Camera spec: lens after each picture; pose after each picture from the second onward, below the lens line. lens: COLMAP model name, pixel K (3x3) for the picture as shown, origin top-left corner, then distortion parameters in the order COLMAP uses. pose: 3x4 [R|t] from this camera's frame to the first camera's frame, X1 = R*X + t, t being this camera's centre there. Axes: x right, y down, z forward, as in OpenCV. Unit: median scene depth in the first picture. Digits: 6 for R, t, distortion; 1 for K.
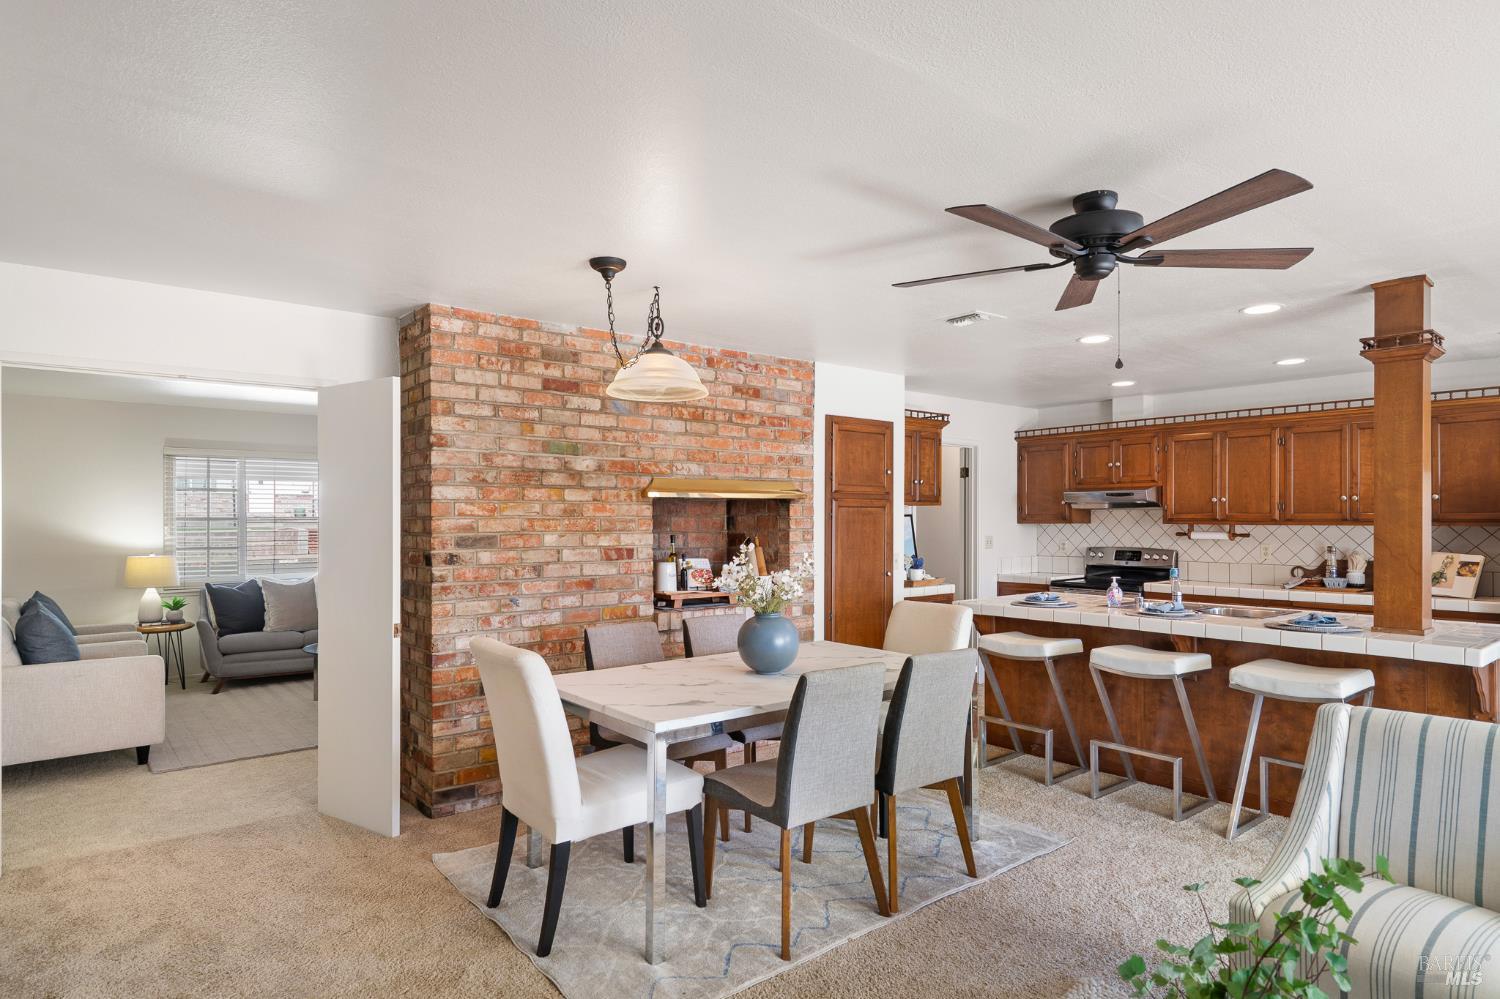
lens RADIAL K [[841.8, 0, 750.0], [0, 841.8, 518.3], [0, 0, 1]] dist [0.001655, 0.003211]
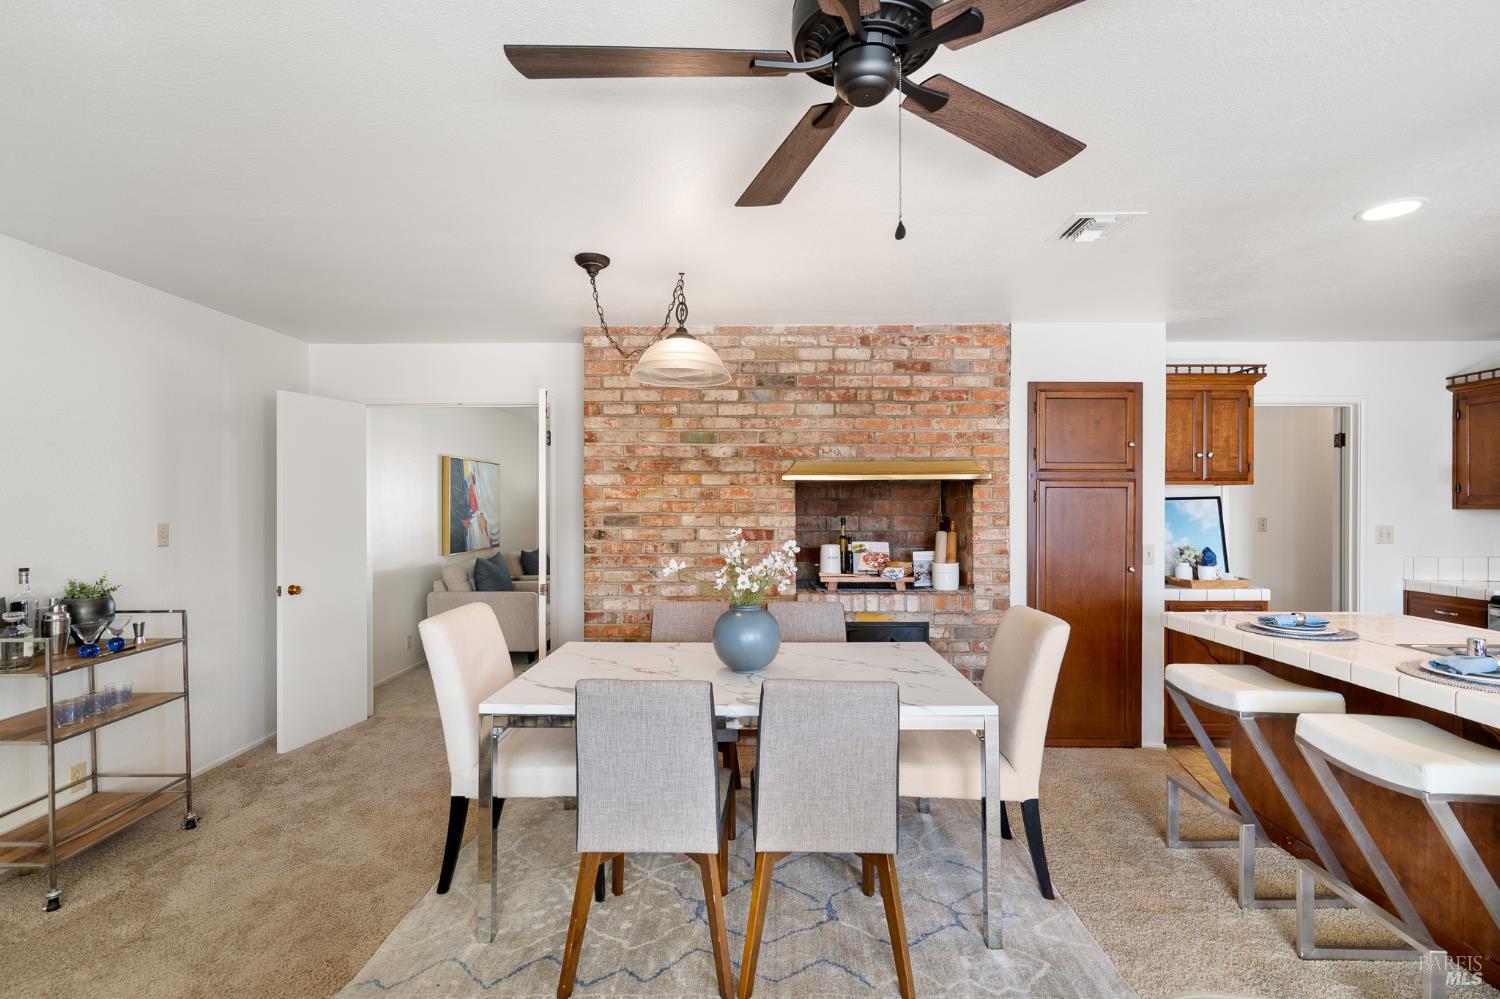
lens RADIAL K [[679.4, 0, 751.9], [0, 679.4, 503.3], [0, 0, 1]] dist [-0.003735, 0.001191]
pose [[0.773754, 0.003266, -0.633478, 0.327454], [-0.001255, 0.999993, 0.003622, -0.000135], [0.633485, -0.002007, 0.773752, 0.289356]]
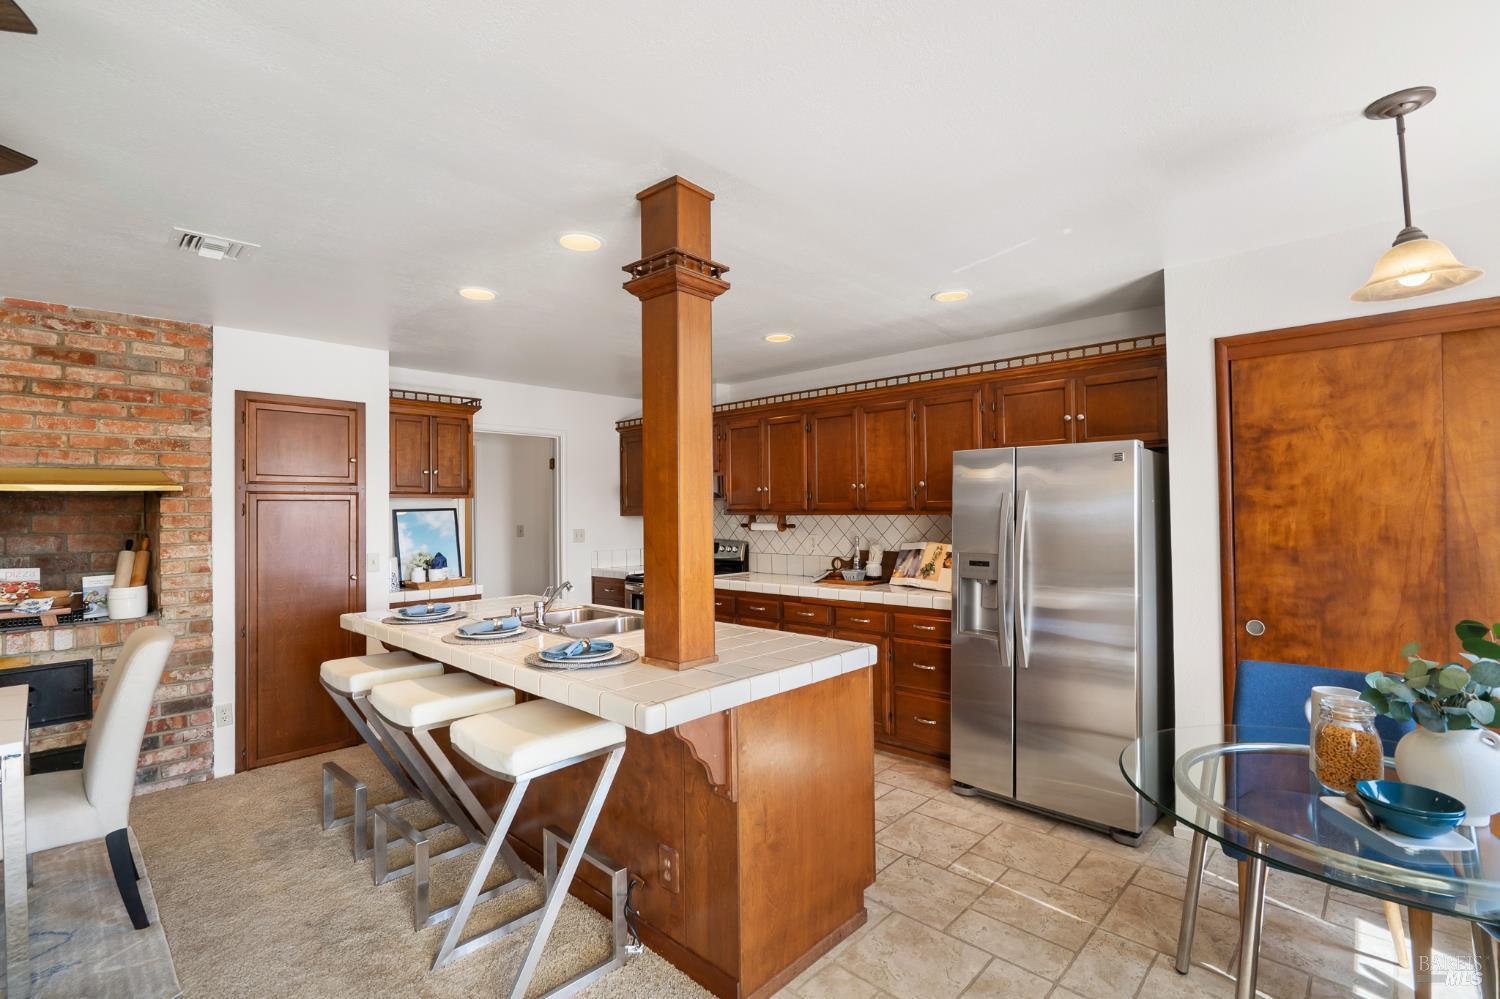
lens RADIAL K [[682.4, 0, 748.7], [0, 682.4, 498.7], [0, 0, 1]] dist [-0.002779, 0.001282]
pose [[0.990851, -0.009565, 0.134623, 0.523997], [0.011835, 0.999801, -0.016072, 0.001161], [-0.134442, 0.017518, 0.990767, 0.276504]]
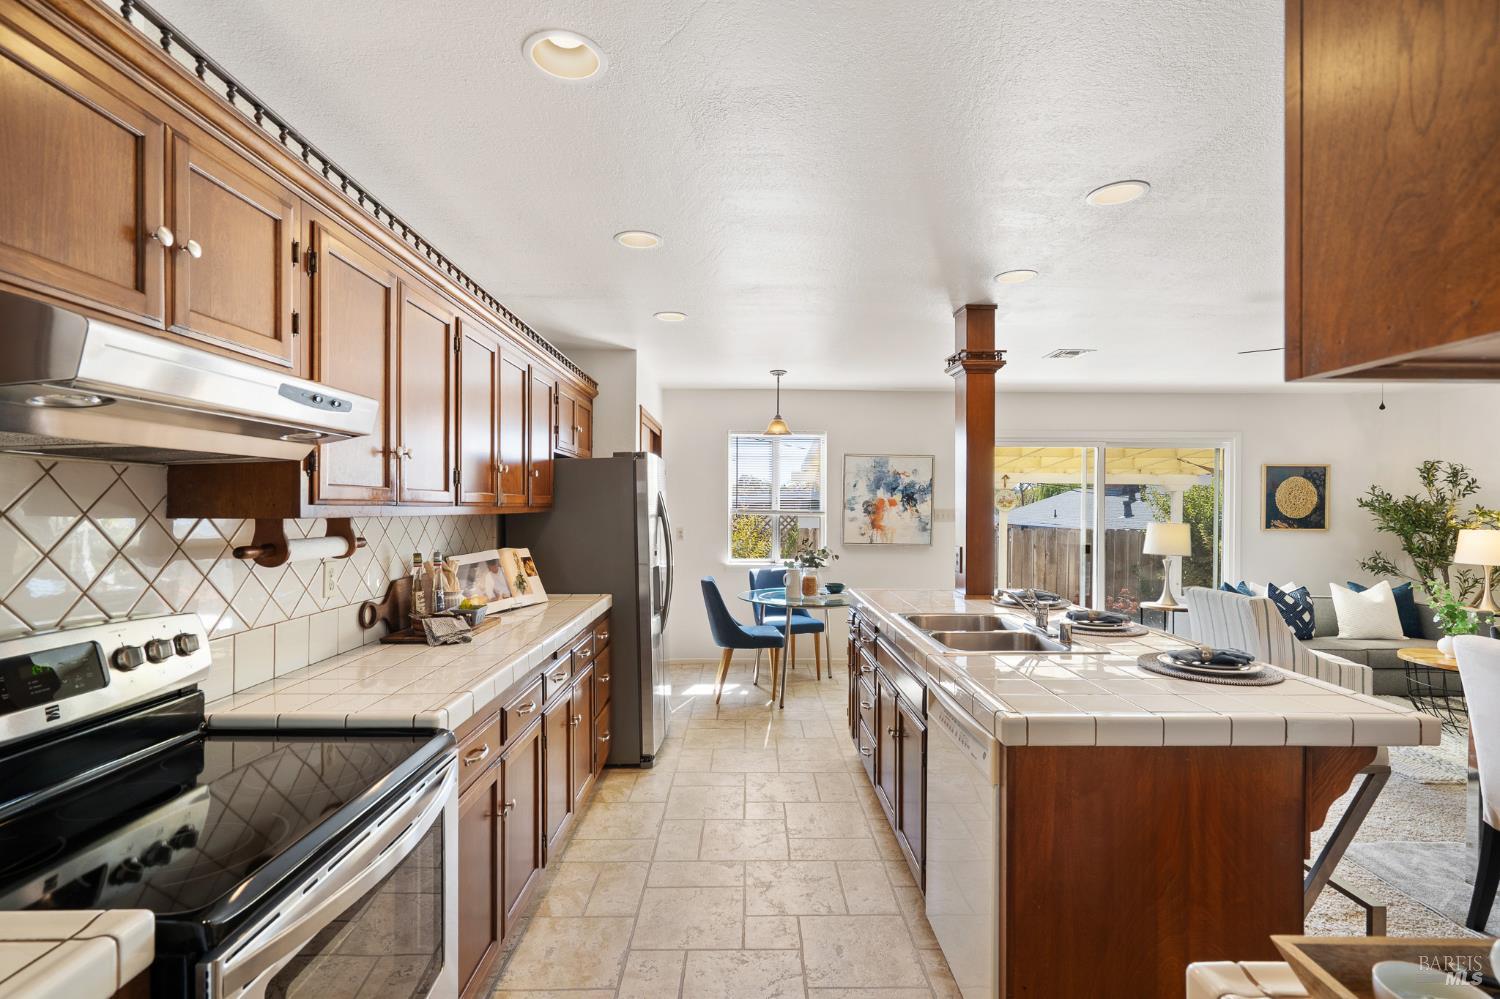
lens RADIAL K [[704.9, 0, 750.0], [0, 704.9, 499.5], [0, 0, 1]] dist [-0.004398, 0.000021]
pose [[-0.786063, 0.003957, 0.618134, 0.277690], [-0.002707, 0.999948, -0.009843, 0.003246], [-0.618141, -0.009411, -0.786011, 1.390049]]
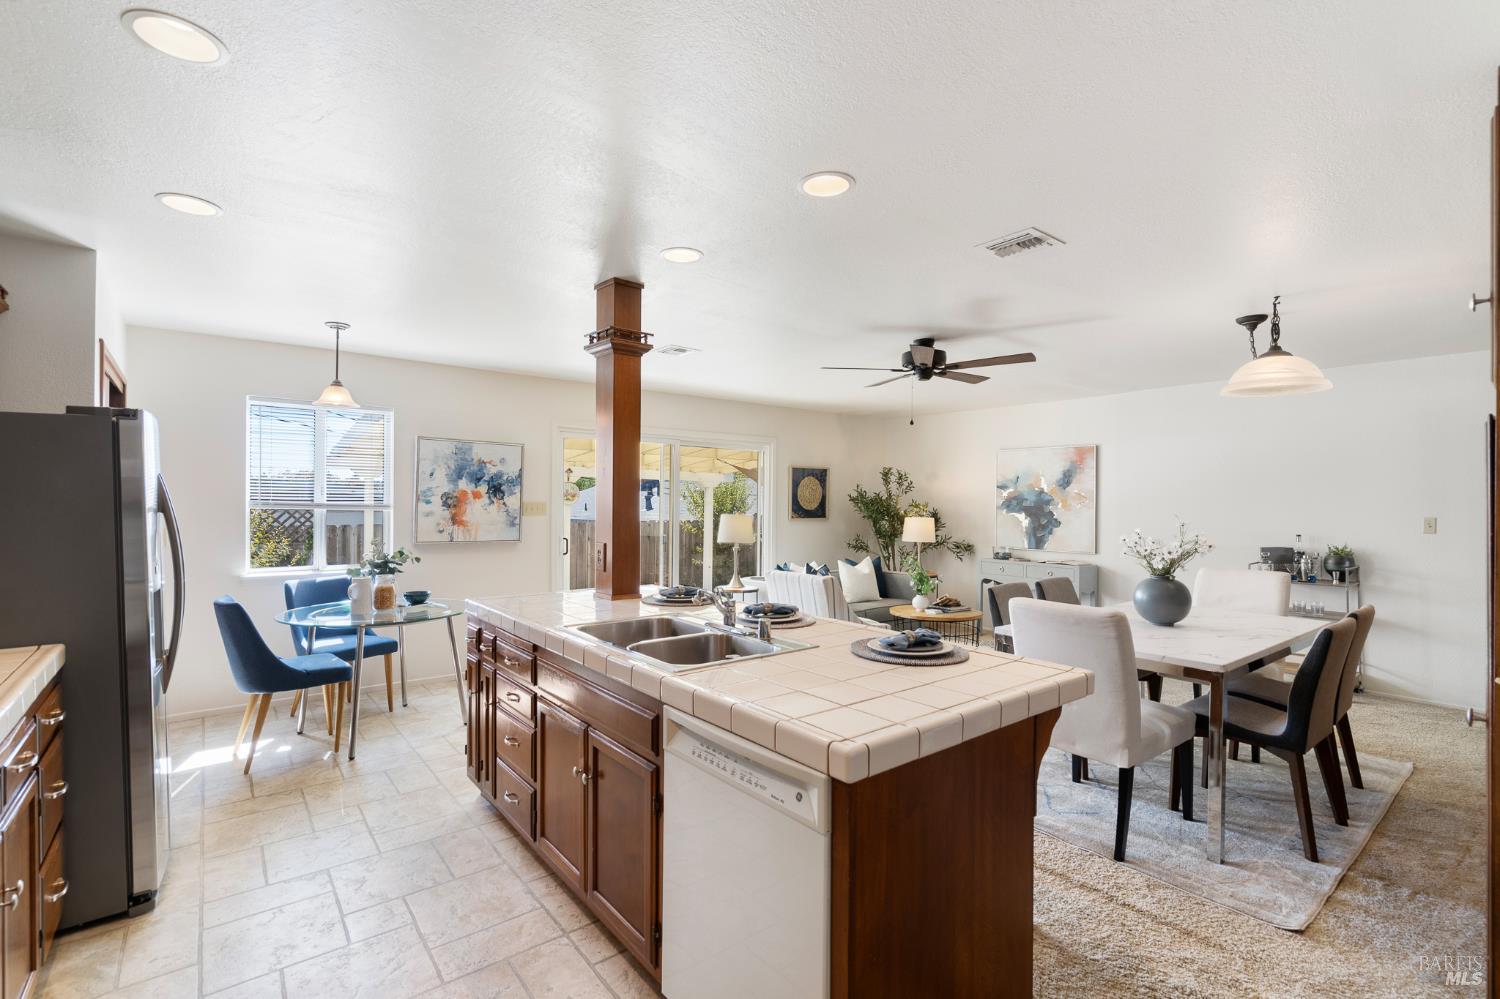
lens RADIAL K [[682.4, 0, 748.7], [0, 682.4, 498.7], [0, 0, 1]] dist [-0.002779, 0.001282]
pose [[-0.999987, -0.005045, -0.001108, 0.417666], [-0.005039, 0.999973, -0.005288, 0.005325], [0.001134, -0.005283, -0.999985, 1.326553]]
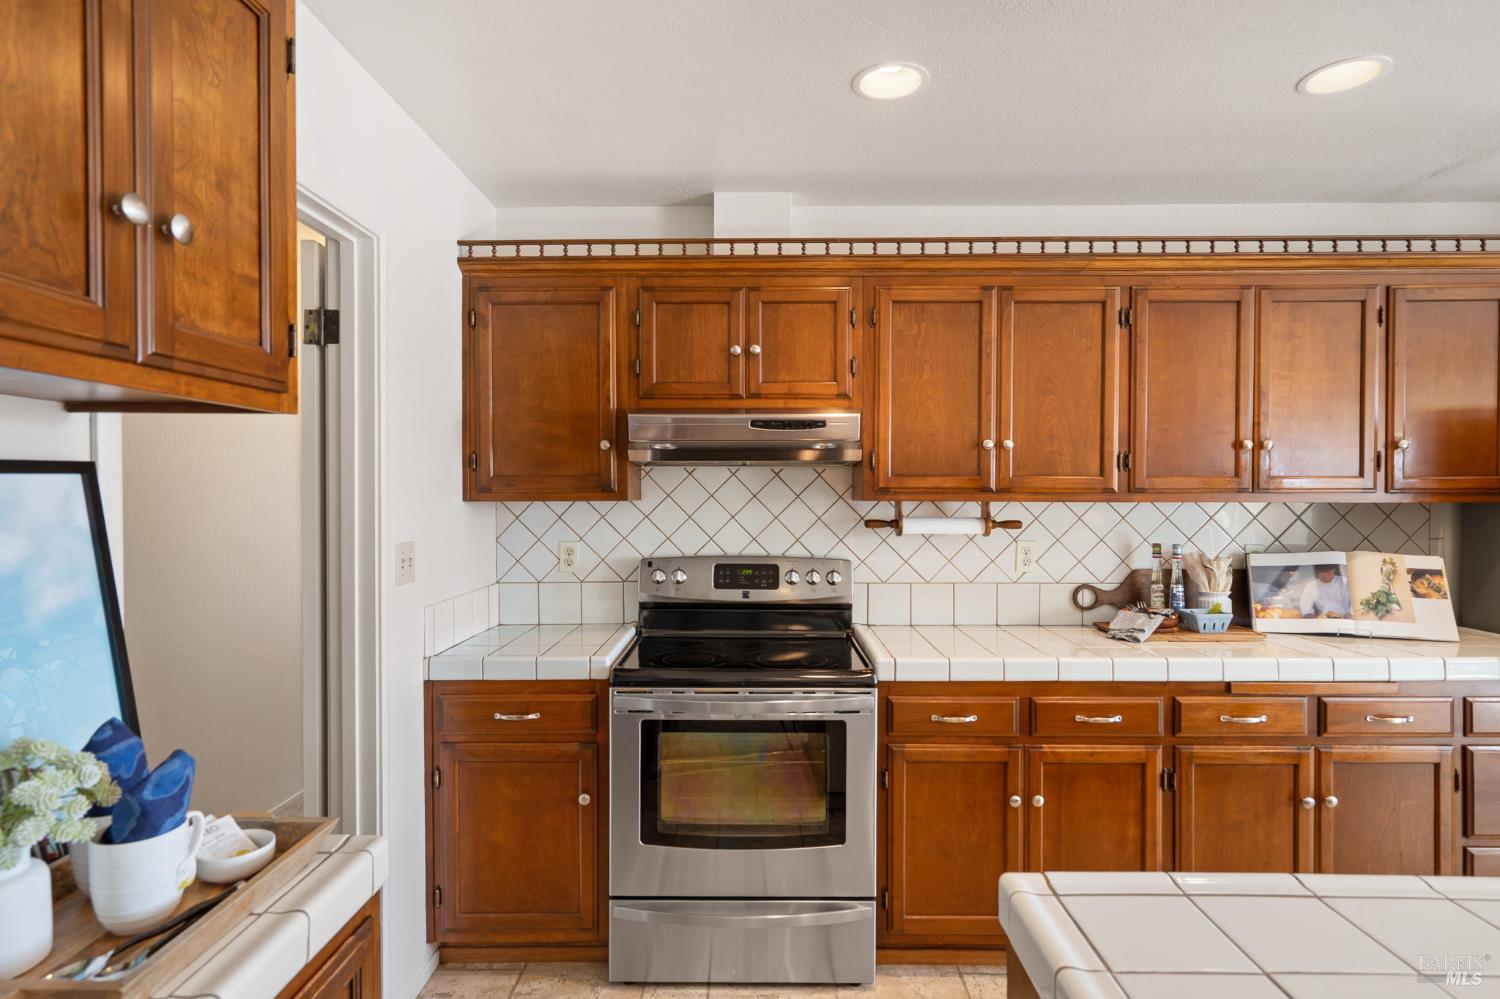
lens RADIAL K [[805.1, 0, 750.0], [0, 805.1, 499.5], [0, 0, 1]] dist [0.003897, 0.000719]
pose [[0.637588, -0.010106, 0.770312, 0.191205], [-0.000254, 0.999911, 0.013328, 0.001128], [-0.770378, -0.008693, 0.637528, 1.003112]]
